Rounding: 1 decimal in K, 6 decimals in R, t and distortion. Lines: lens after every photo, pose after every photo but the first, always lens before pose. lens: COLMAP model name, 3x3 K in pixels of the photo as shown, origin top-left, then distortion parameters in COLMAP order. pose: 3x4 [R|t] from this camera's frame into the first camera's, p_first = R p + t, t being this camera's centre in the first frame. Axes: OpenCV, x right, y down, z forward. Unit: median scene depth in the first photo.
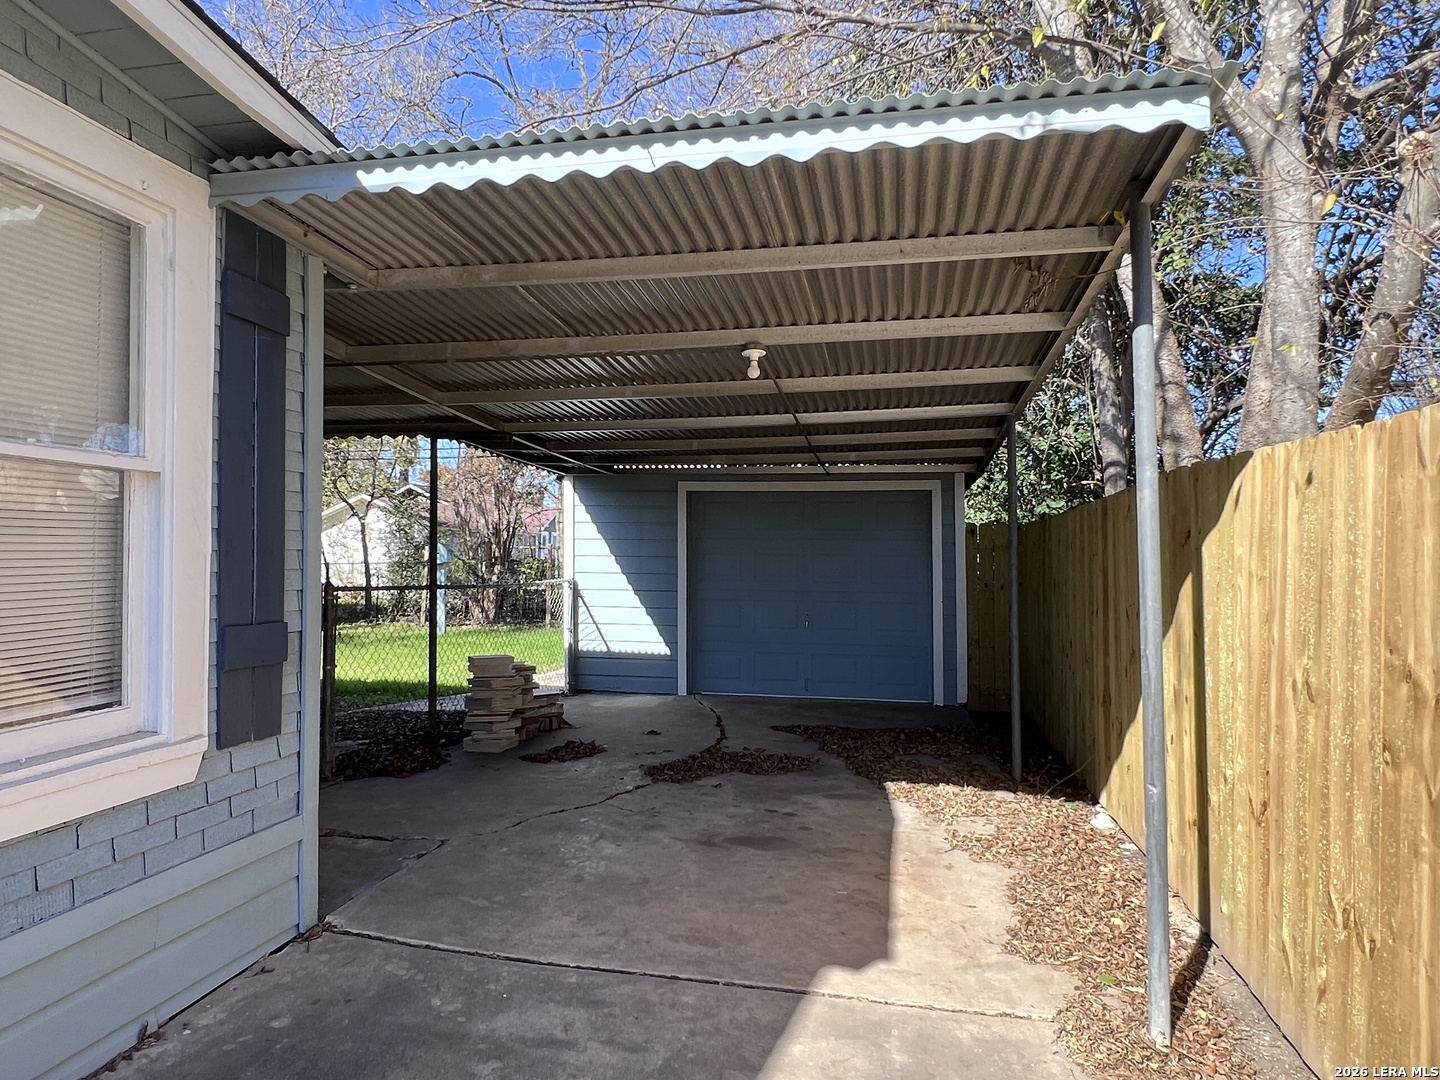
lens RADIAL K [[925.8, 0, 719.0], [0, 925.8, 537.6], [0, 0, 1]] dist [-0.003382, 0.002167]
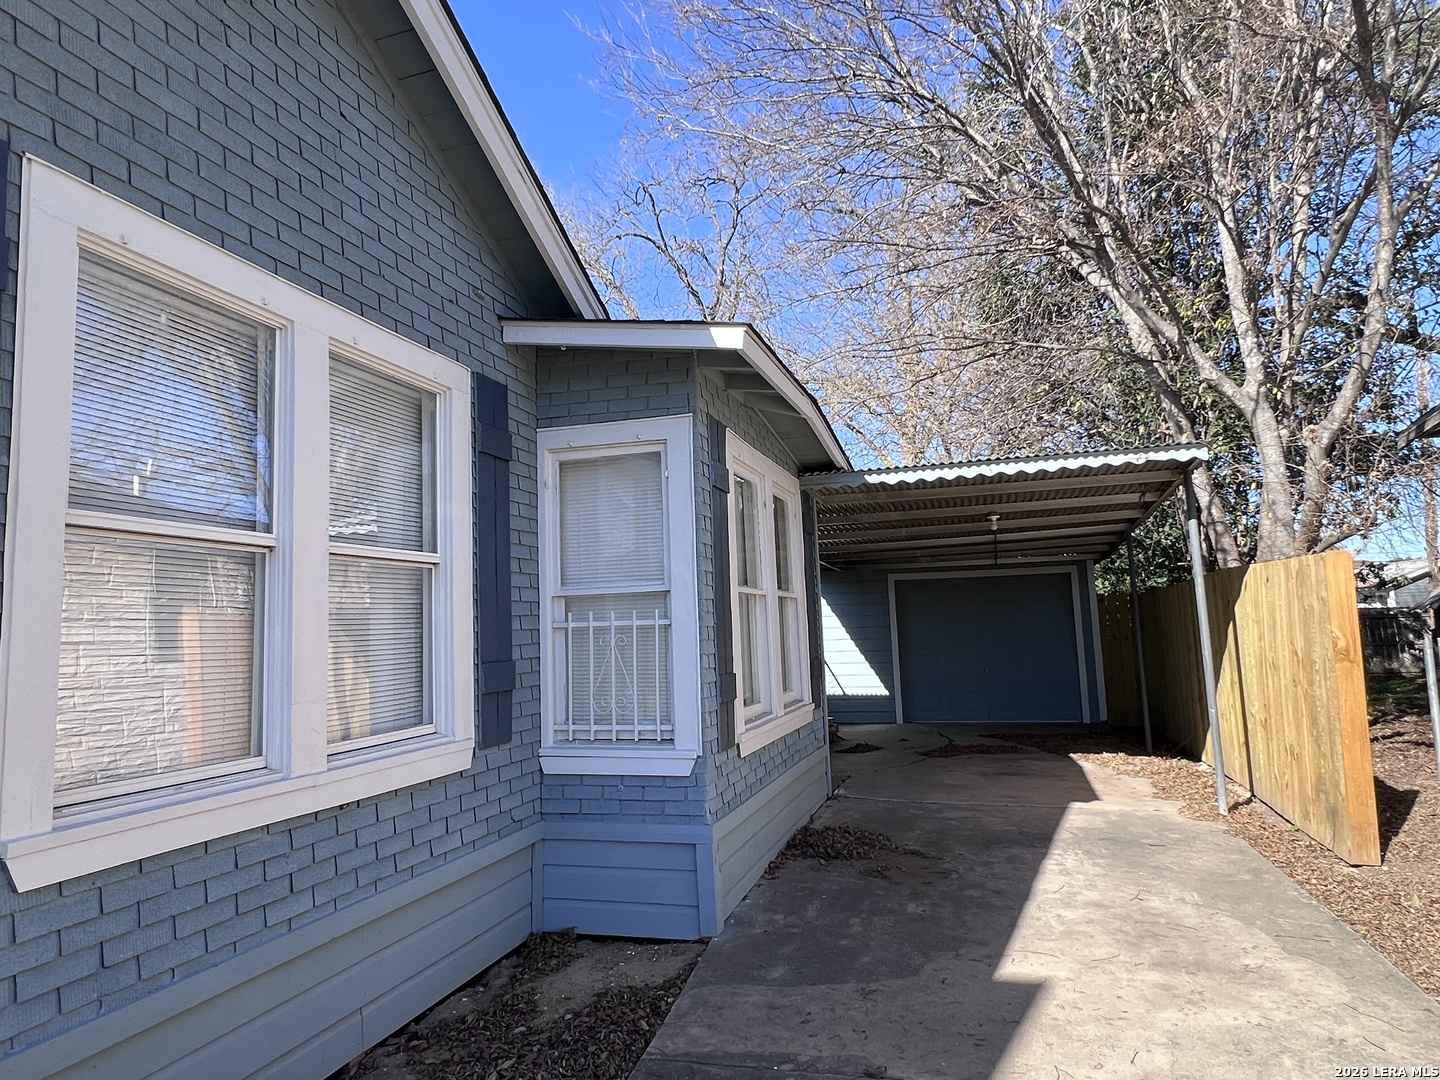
lens RADIAL K [[925.8, 0, 722.9], [0, 925.8, 540.6], [0, 0, 1]] dist [-0.003382, 0.002167]
pose [[0.994589, -0.050862, -0.090583, -0.267447], [0.043873, 0.996023, -0.077541, -0.018736], [0.094167, 0.073147, 0.992866, -0.739355]]
